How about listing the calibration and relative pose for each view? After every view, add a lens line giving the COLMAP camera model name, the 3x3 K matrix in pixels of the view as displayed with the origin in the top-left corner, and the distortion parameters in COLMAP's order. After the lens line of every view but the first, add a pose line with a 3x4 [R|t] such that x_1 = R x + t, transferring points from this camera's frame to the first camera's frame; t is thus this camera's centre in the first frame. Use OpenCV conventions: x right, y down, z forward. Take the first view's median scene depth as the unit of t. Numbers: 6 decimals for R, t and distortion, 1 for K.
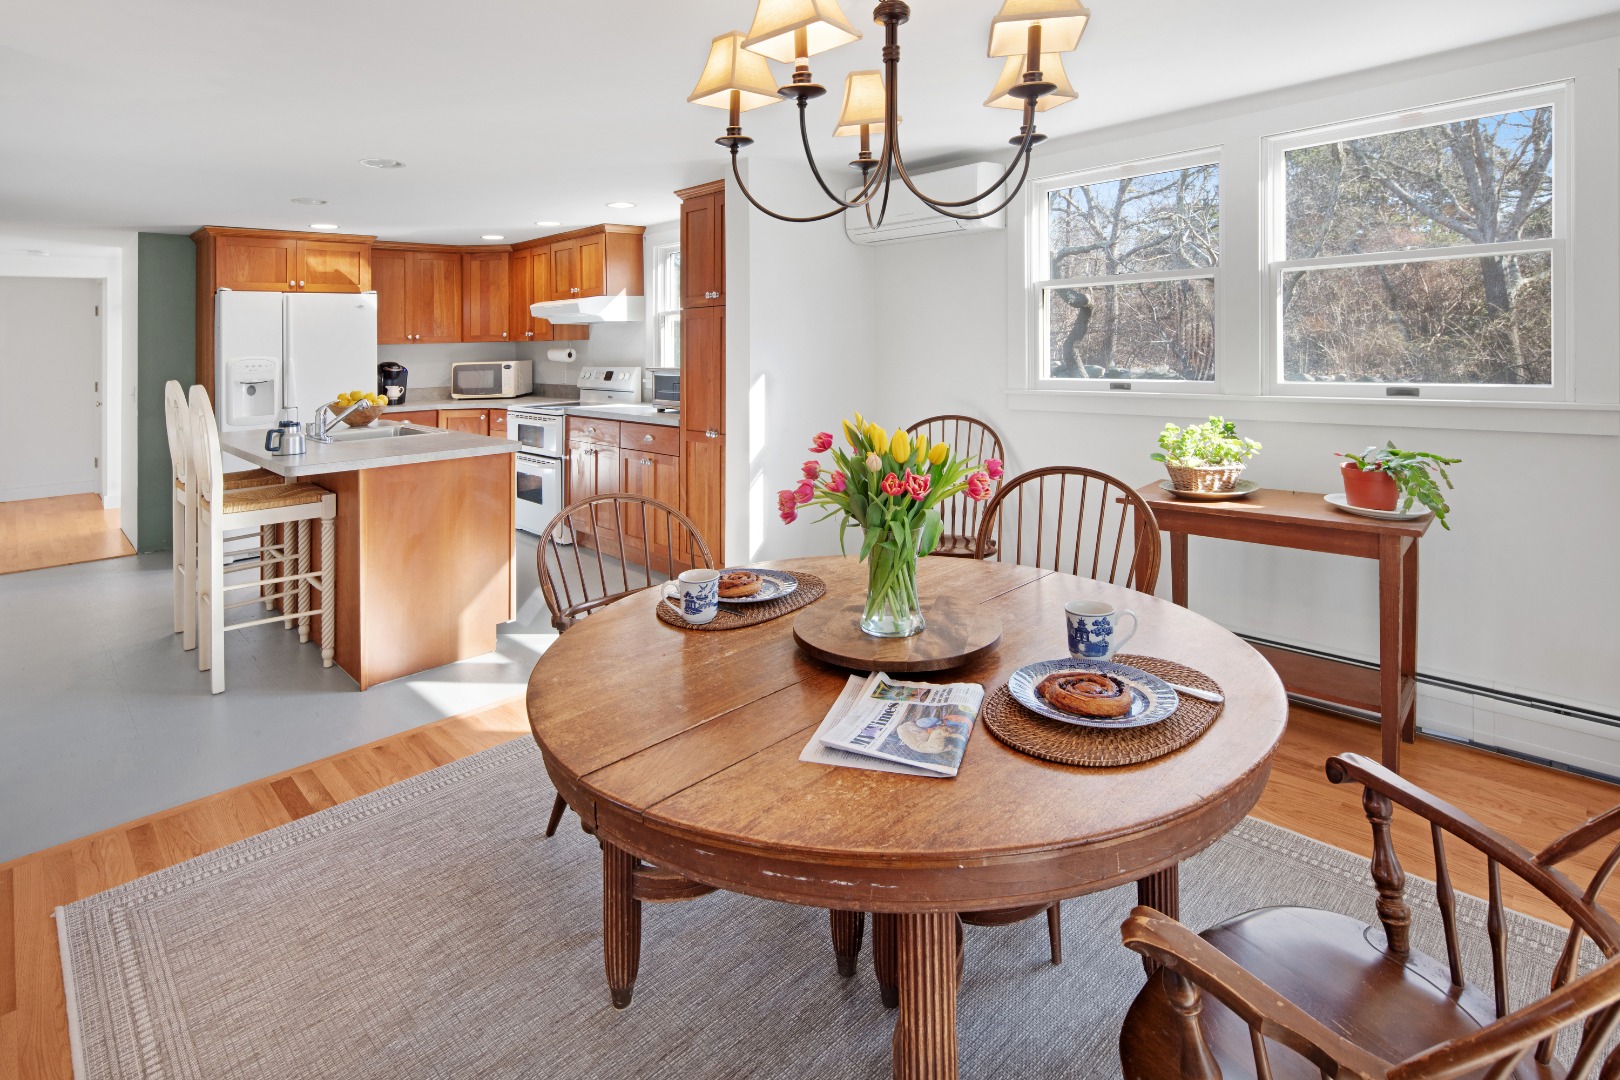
lens RADIAL K [[768.6, 0, 807.3], [0, 768.6, 315.5], [0, 0, 1]] dist [-0.007395, -0.000287]
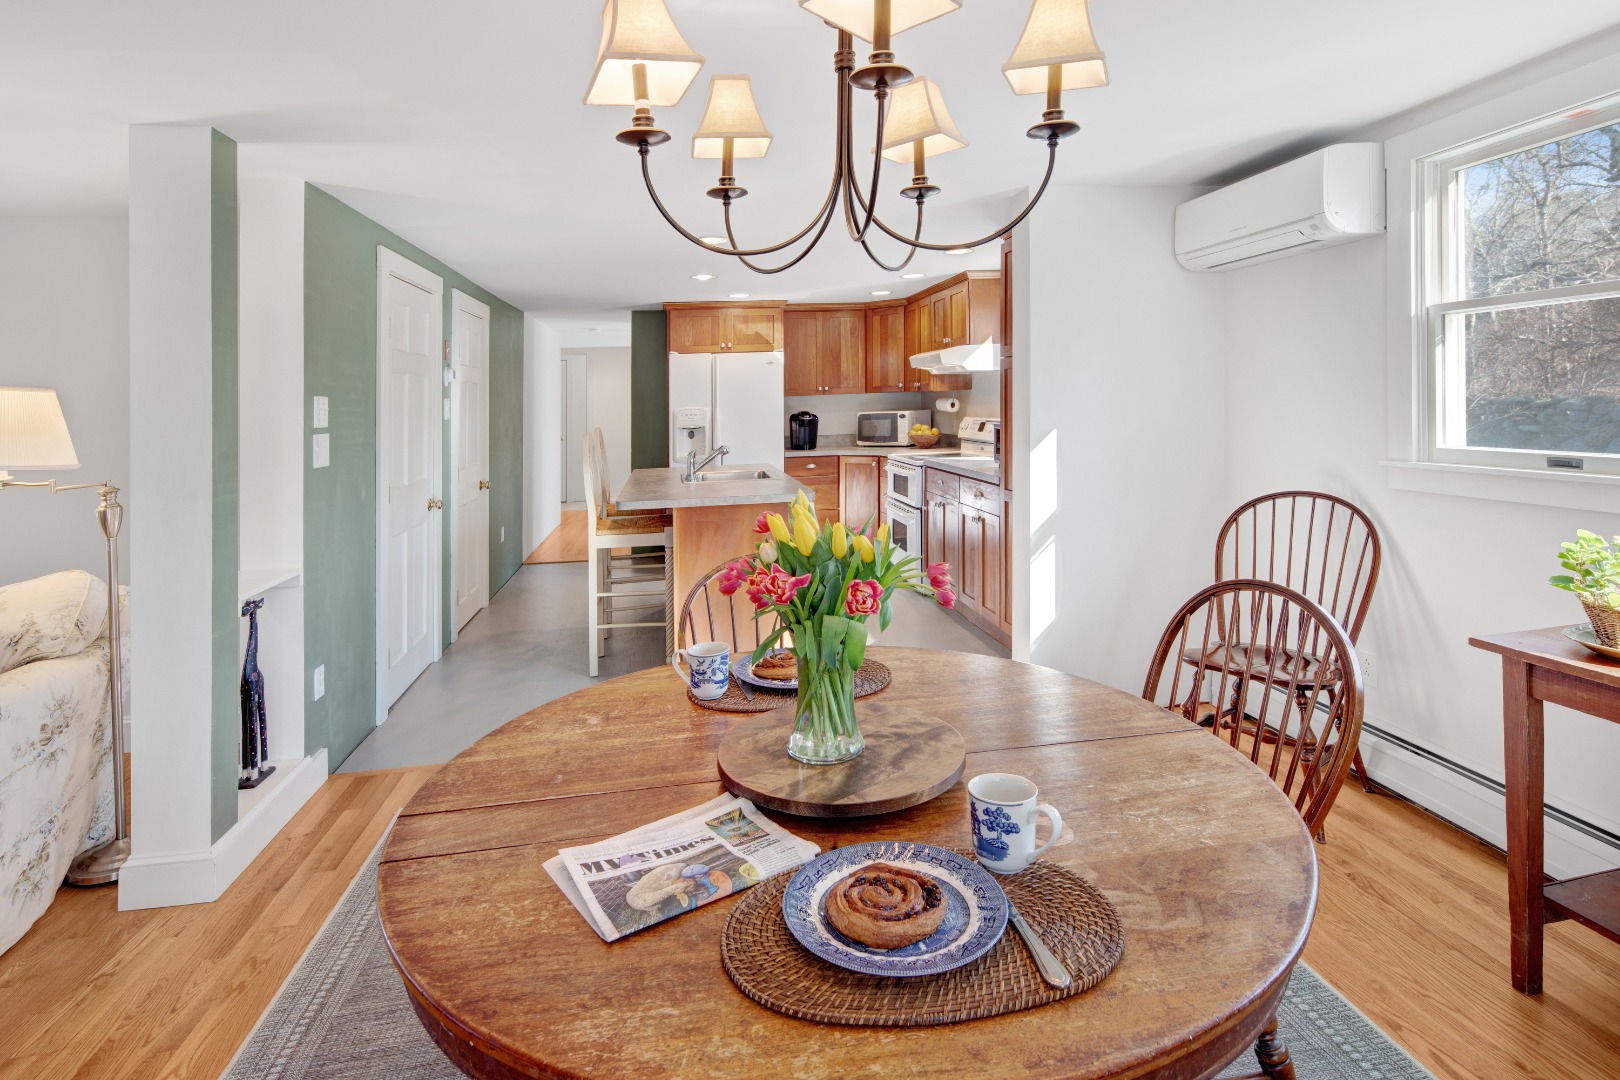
lens RADIAL K [[790.6, 0, 851.5], [0, 790.6, 376.7], [0, 0, 1]] dist [0.002506, -0.000684]
pose [[0.839998, -0.017367, -0.542312, 0.175919], [0.029198, 0.999486, 0.013218, -0.004092], [0.541804, -0.026938, 0.840073, 0.084940]]
